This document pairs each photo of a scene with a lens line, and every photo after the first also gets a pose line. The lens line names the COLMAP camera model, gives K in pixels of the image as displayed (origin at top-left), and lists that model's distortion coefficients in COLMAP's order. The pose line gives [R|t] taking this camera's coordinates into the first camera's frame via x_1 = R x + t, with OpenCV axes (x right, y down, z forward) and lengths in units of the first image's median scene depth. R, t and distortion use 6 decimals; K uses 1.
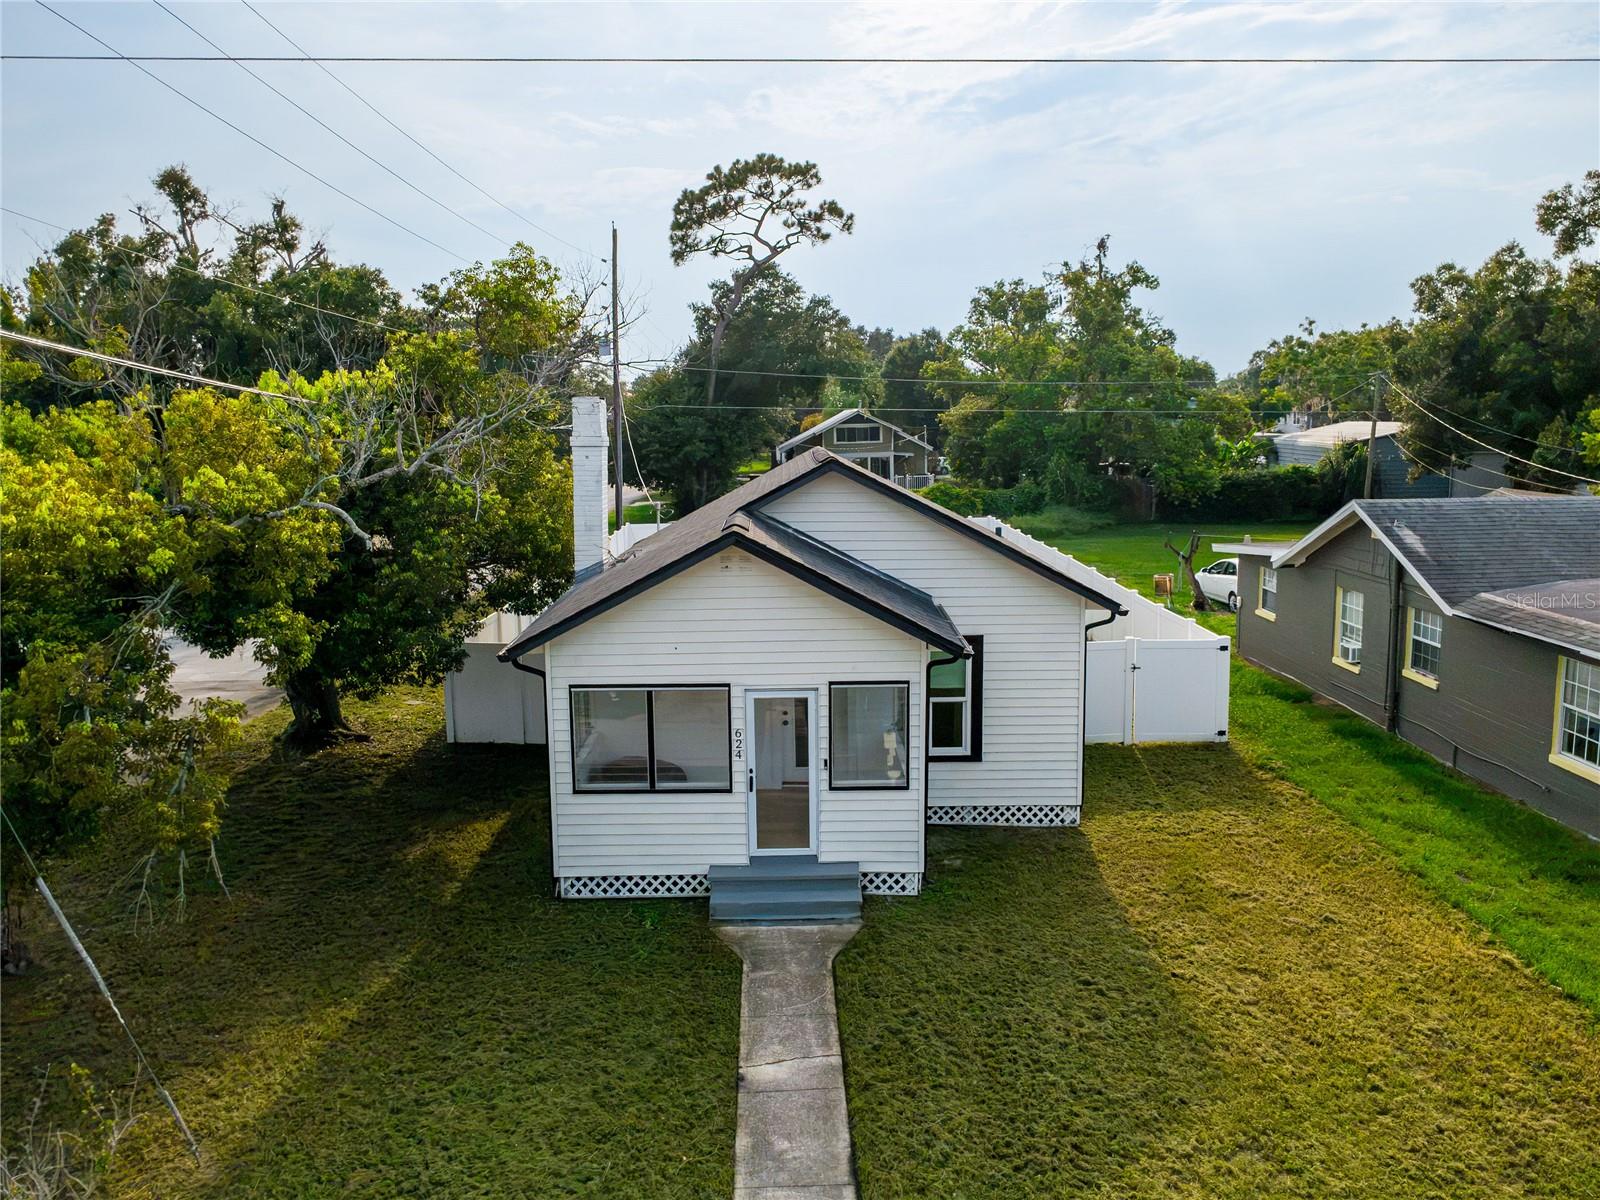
lens RADIAL K [[1139.2, 0, 796.5], [0, 1139.2, 594.8], [0, 0, 1]] dist [0.011577, -0.000537]
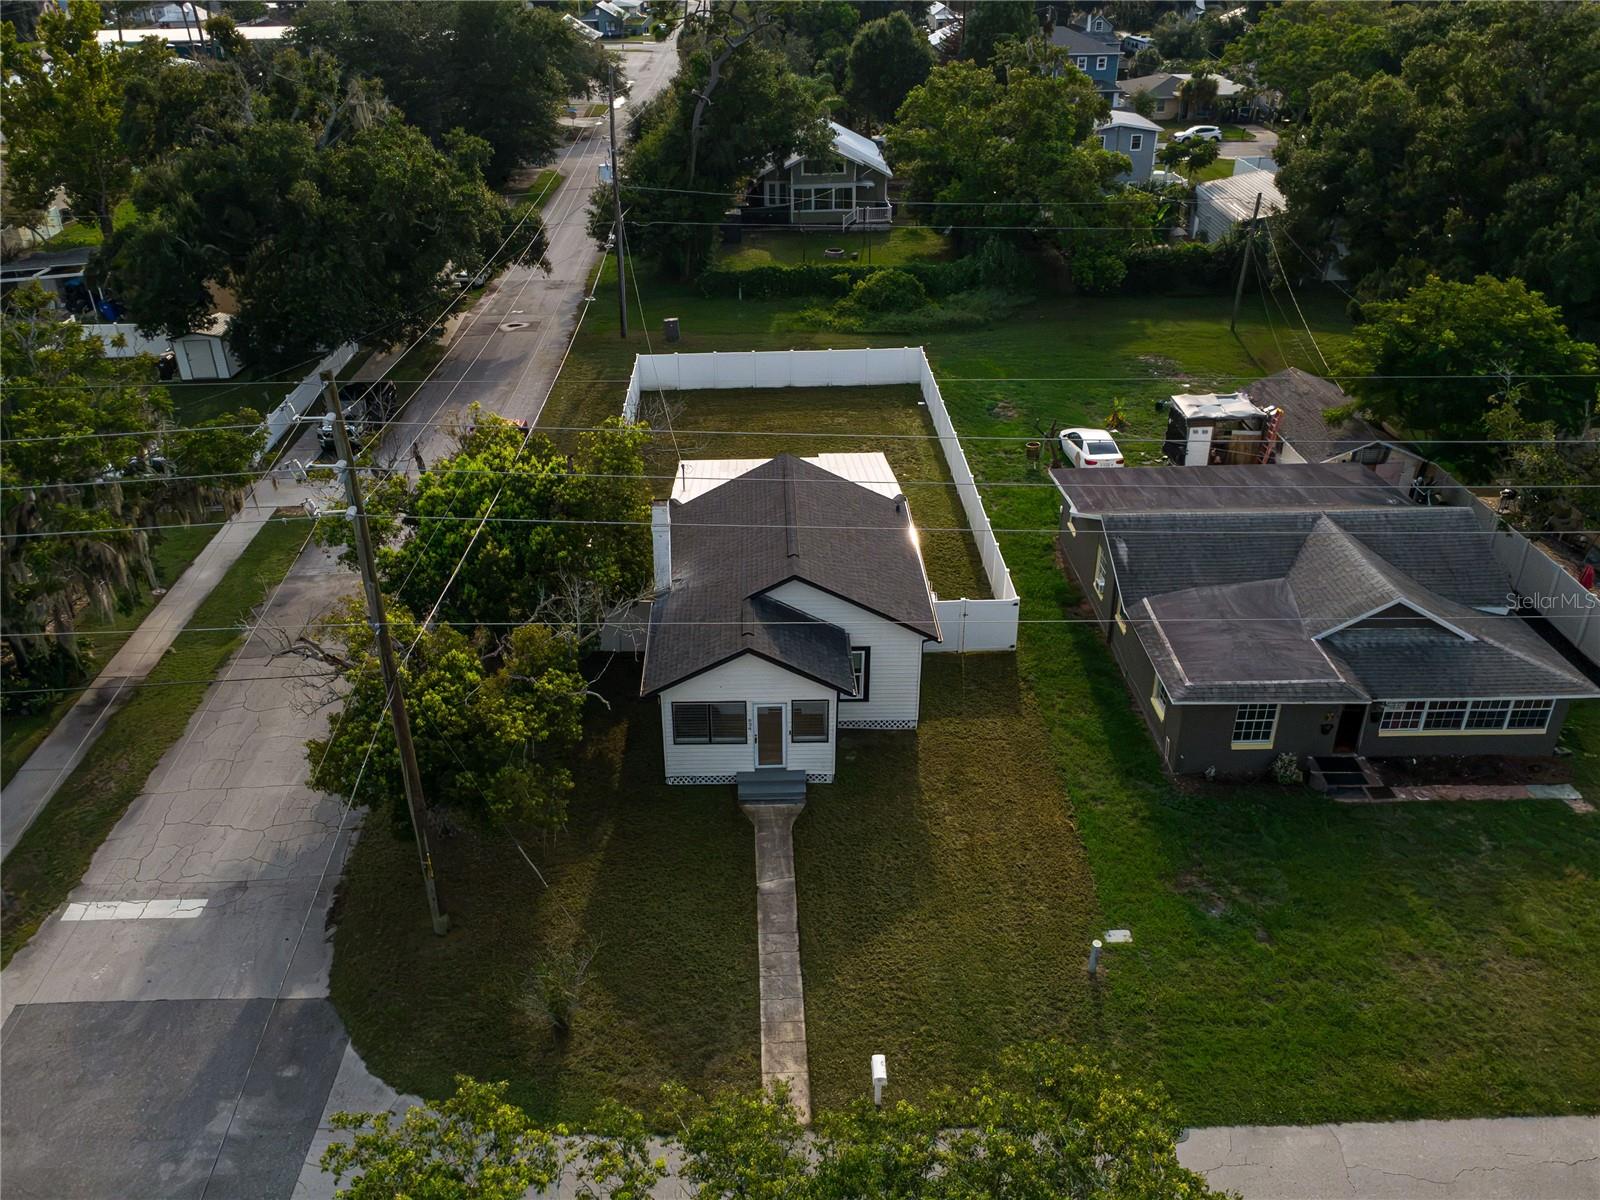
lens RADIAL K [[1139.2, 0, 785.9], [0, 1139.2, 592.5], [0, 0, 1]] dist [0.011577, -0.000537]
pose [[0.999801, -0.001976, 0.019839, -0.021152], [-0.005215, 0.934520, 0.355872, -0.734759], [-0.019243, -0.355905, 0.934324, -0.783102]]
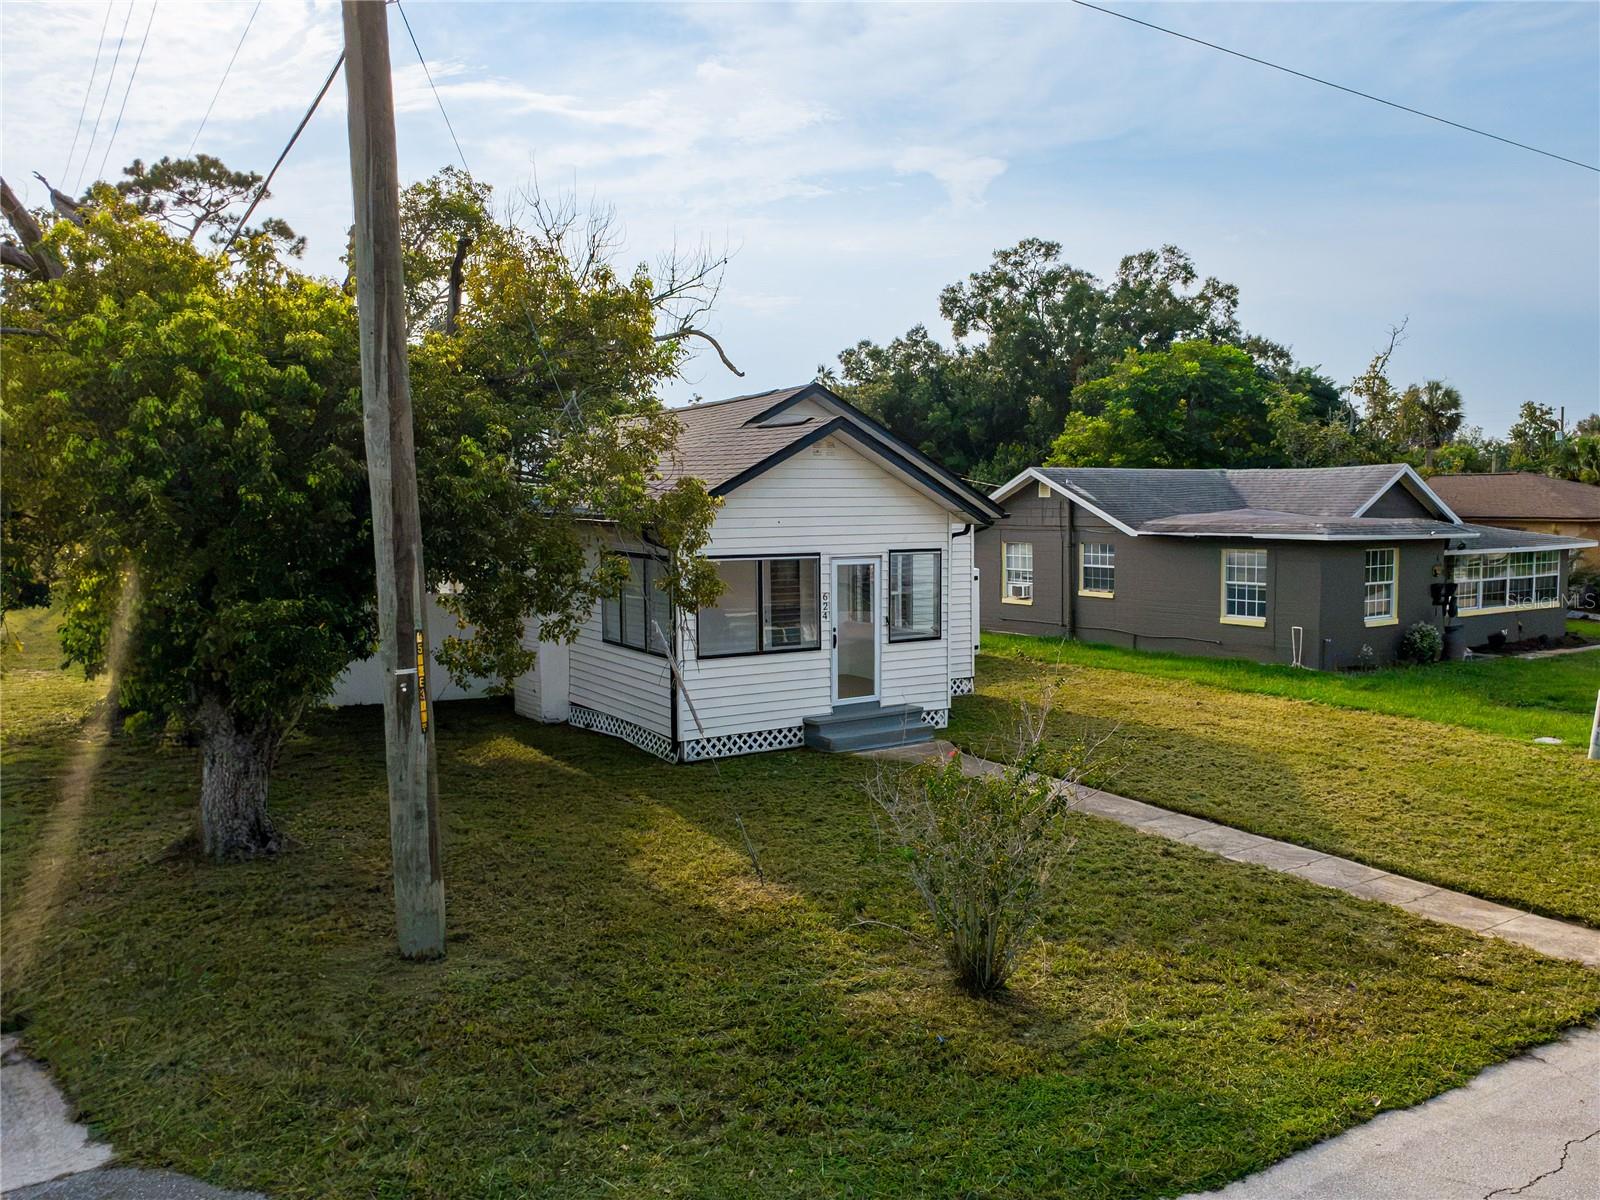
lens RADIAL K [[1217.5, 0, 811.2], [0, 1217.5, 603.4], [0, 0, 1]] dist [0.009196, -0.001998]
pose [[0.840549, -0.036213, 0.540523, -0.613425], [0.077096, 0.995604, -0.053187, 0.161969], [-0.536221, 0.086378, 0.839646, -0.024088]]
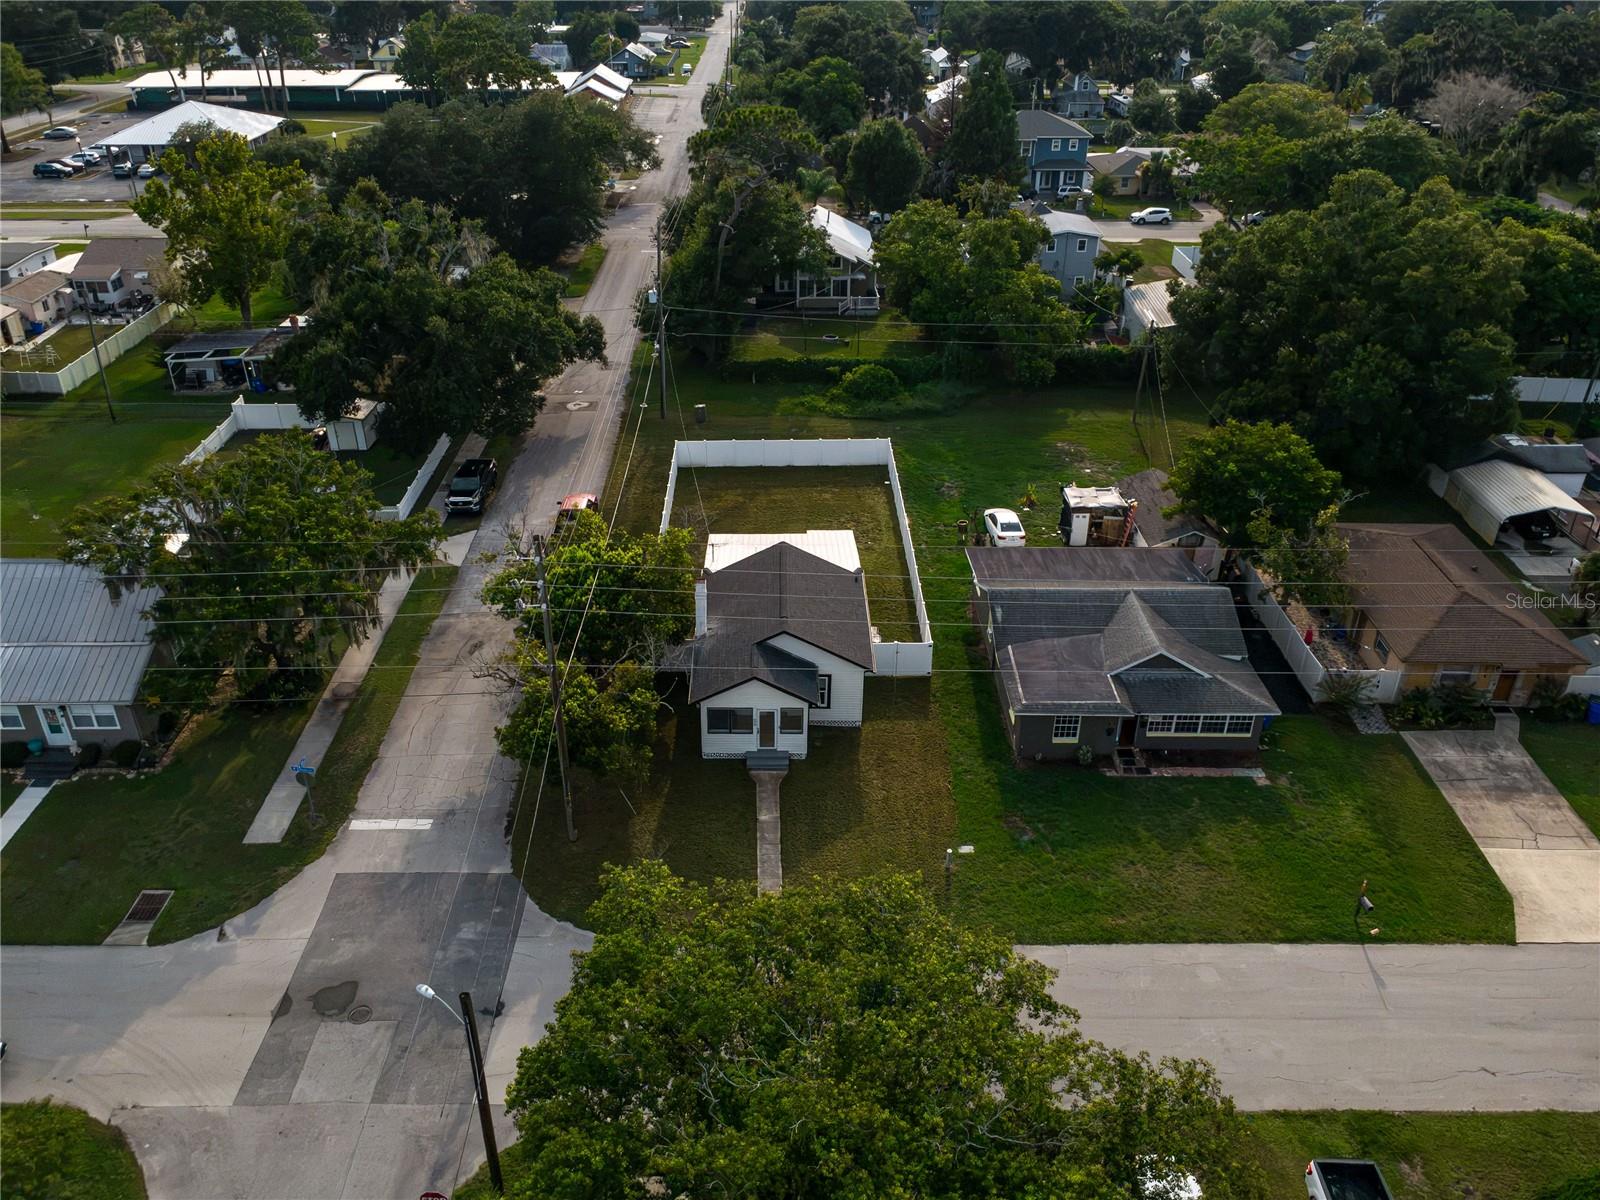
lens RADIAL K [[1139.2, 0, 795.7], [0, 1139.2, 605.7], [0, 0, 1]] dist [0.011577, -0.000537]
pose [[0.999636, 0.016560, 0.021279, -0.004450], [-0.023346, 0.926443, 0.375710, -1.285761], [-0.013492, -0.376070, 0.926493, -1.789234]]
